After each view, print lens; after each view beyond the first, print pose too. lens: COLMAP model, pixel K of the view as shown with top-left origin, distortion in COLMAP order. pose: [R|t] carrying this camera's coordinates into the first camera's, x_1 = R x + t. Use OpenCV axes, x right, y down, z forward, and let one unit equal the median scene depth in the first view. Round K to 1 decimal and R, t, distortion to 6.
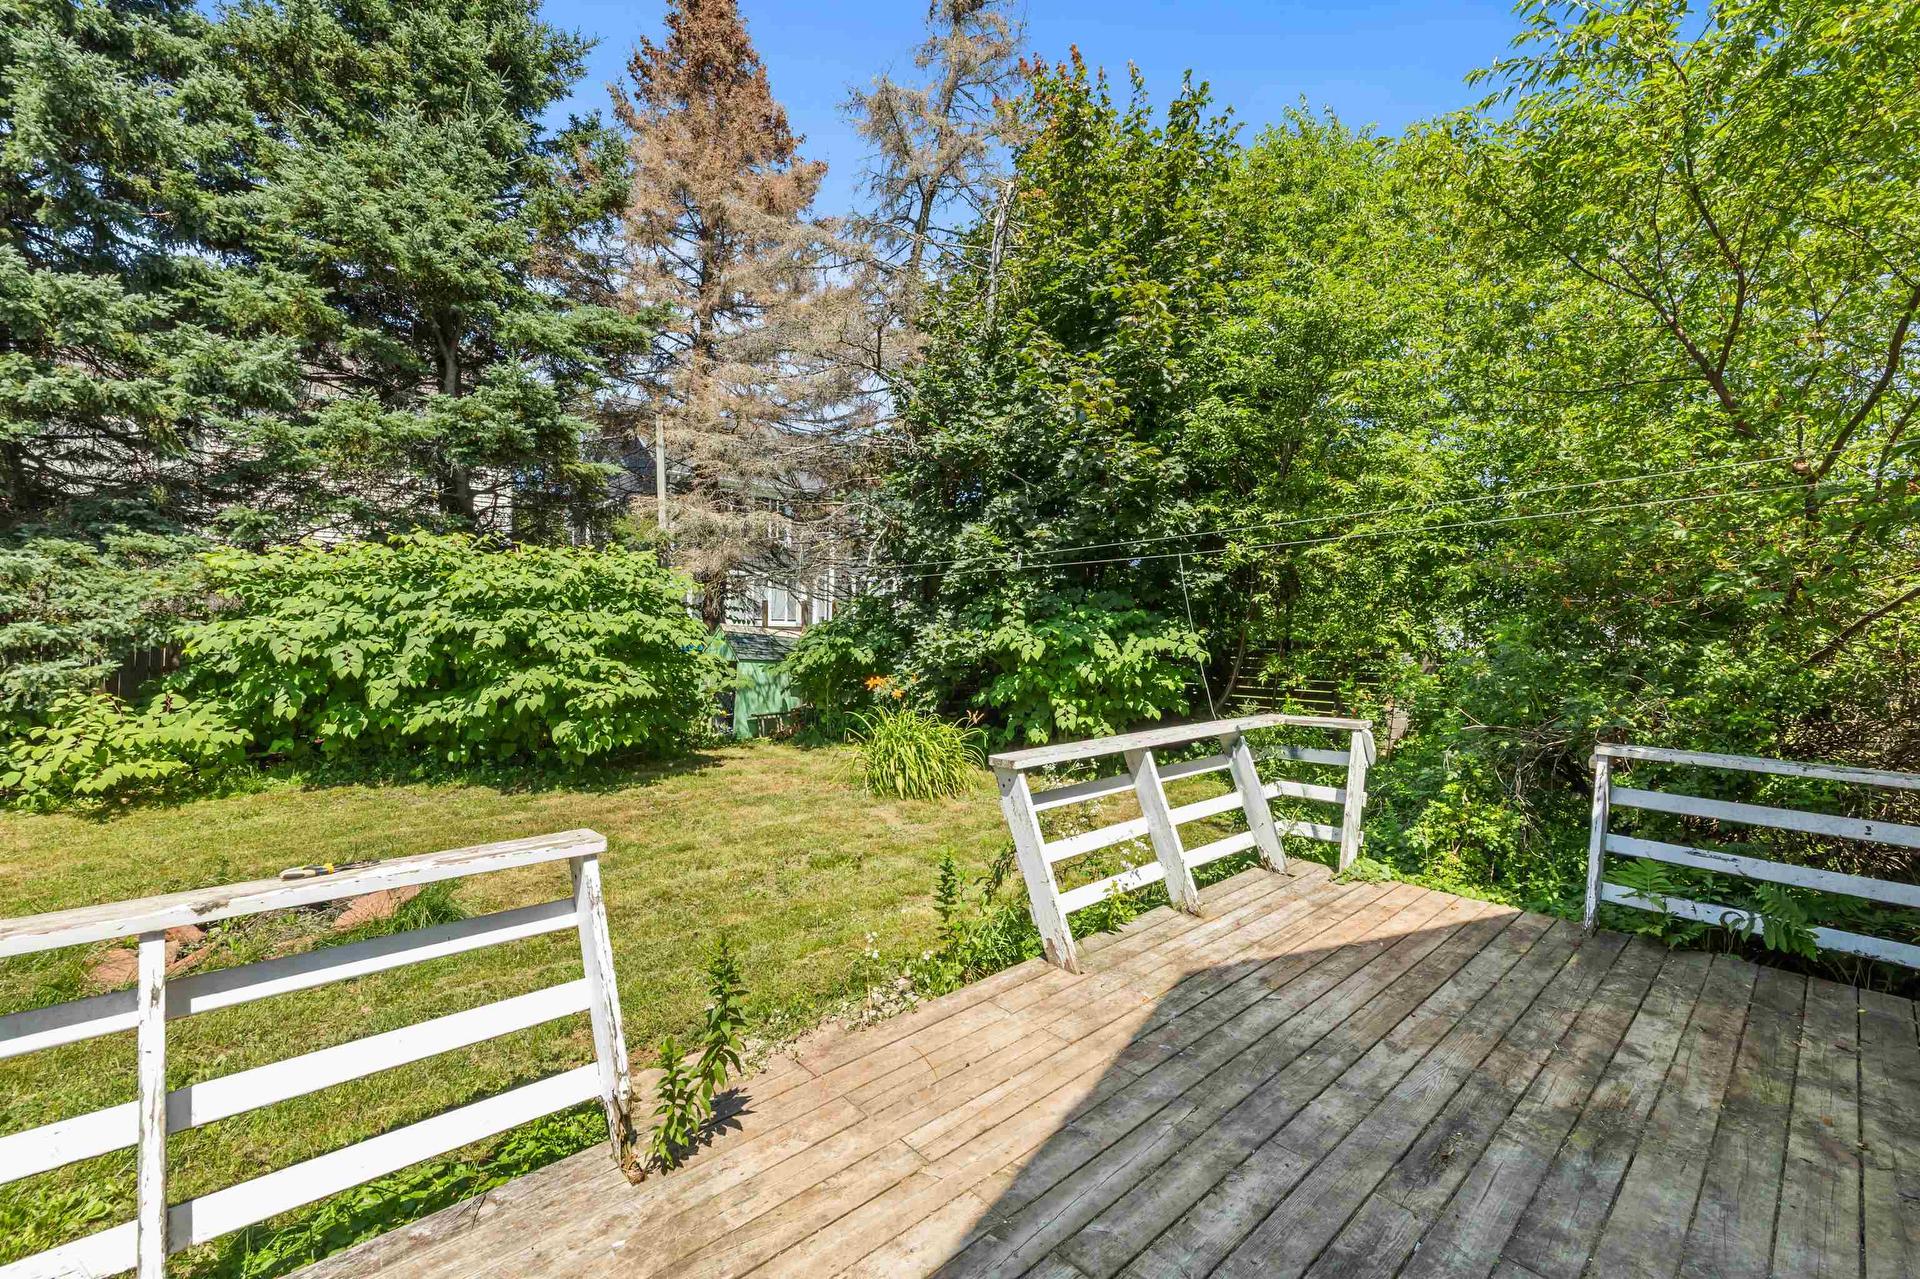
lens RADIAL K [[810.3, 0, 949.6], [0, 810.3, 637.6], [0, 0, 1]] dist [-0.002495, 0.000362]
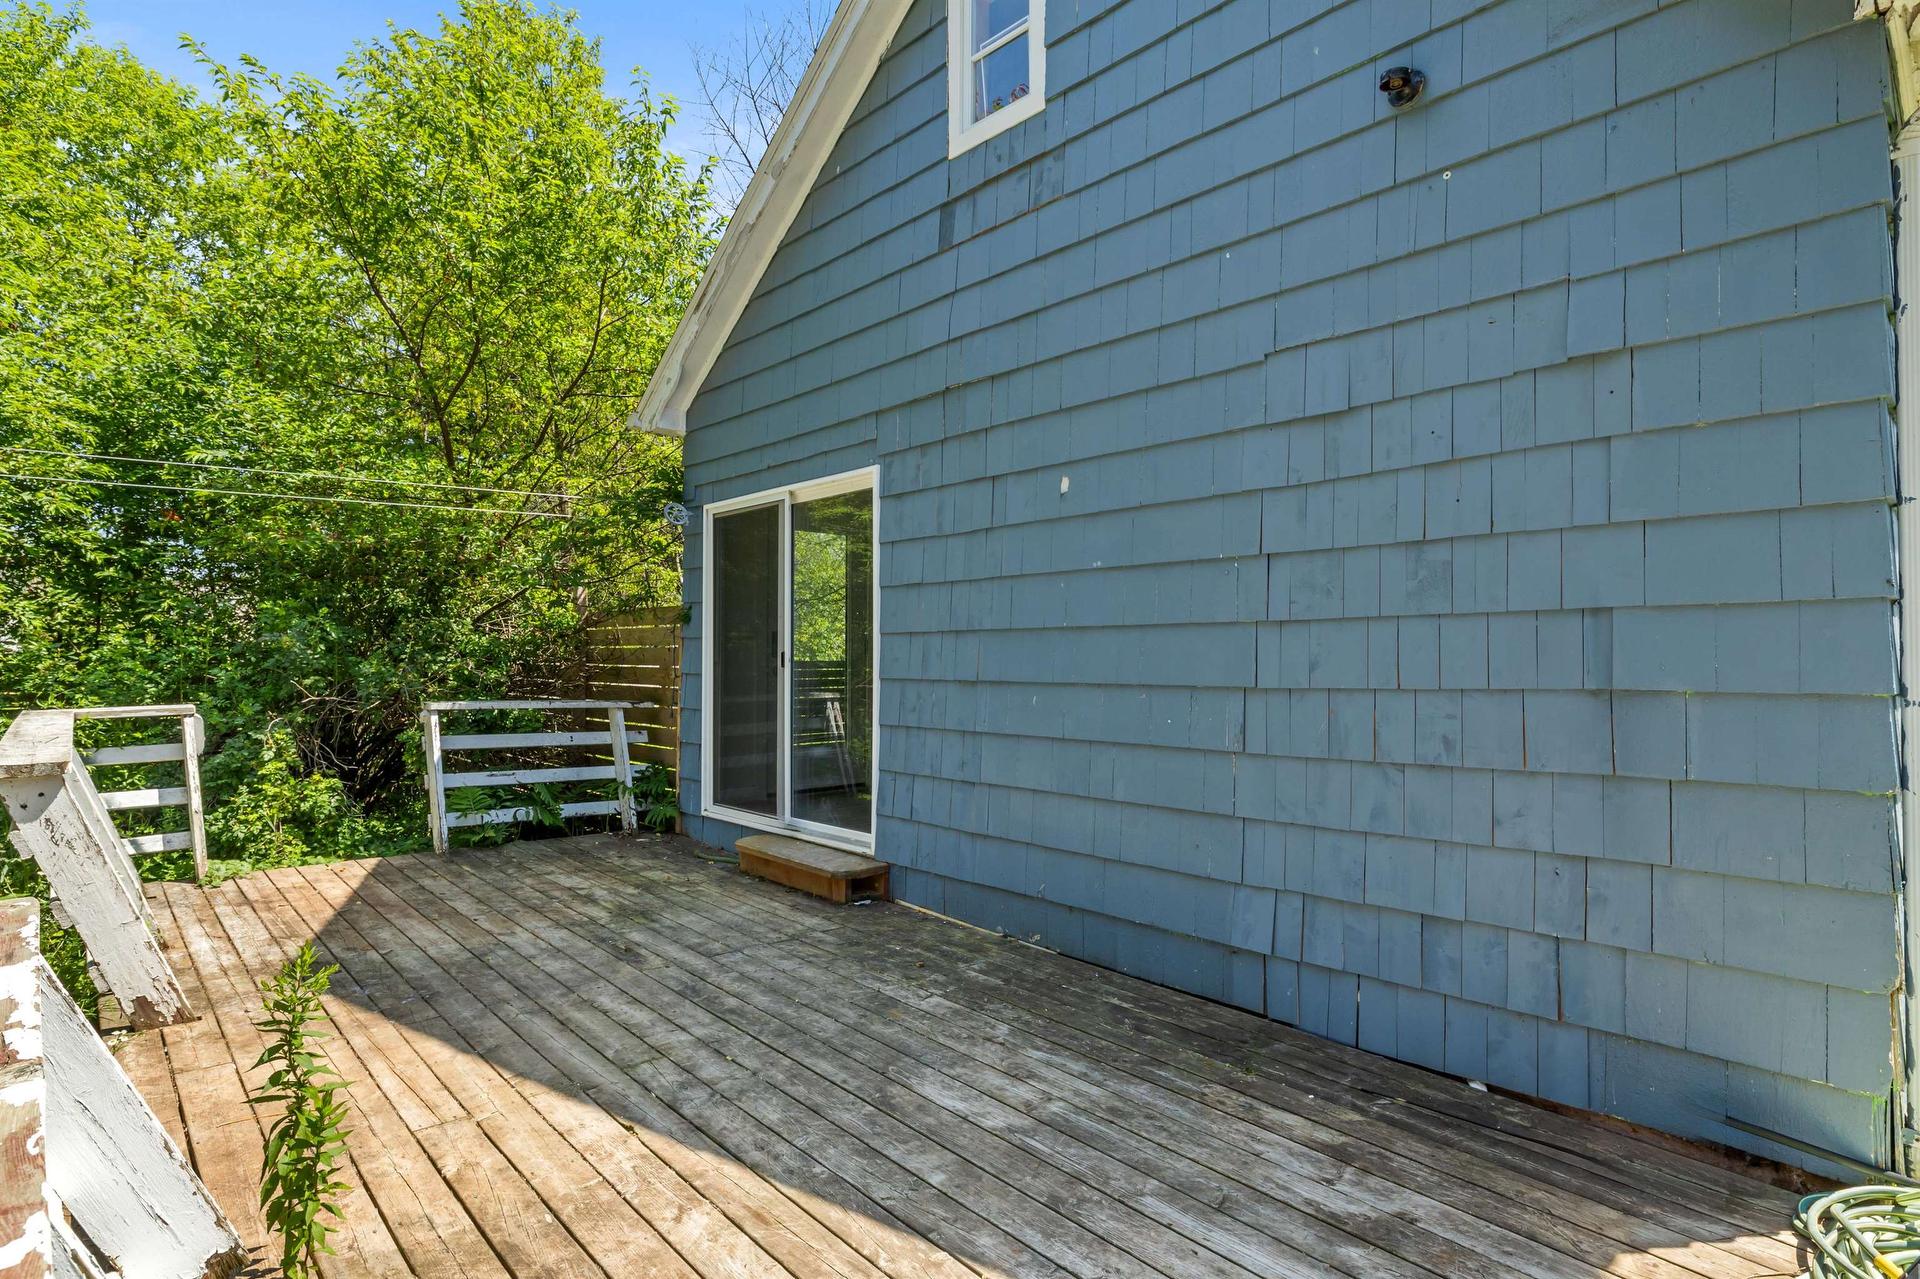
lens RADIAL K [[952.8, 0, 960.0], [0, 952.8, 639.5], [0, 0, 1]] dist [-0.000798, 0.000099]
pose [[-0.019941, 0.005309, 0.999787, -1.019793], [0.004876, 0.999975, -0.005212, 0.079682], [-0.999789, 0.004771, -0.019967, 0.381100]]
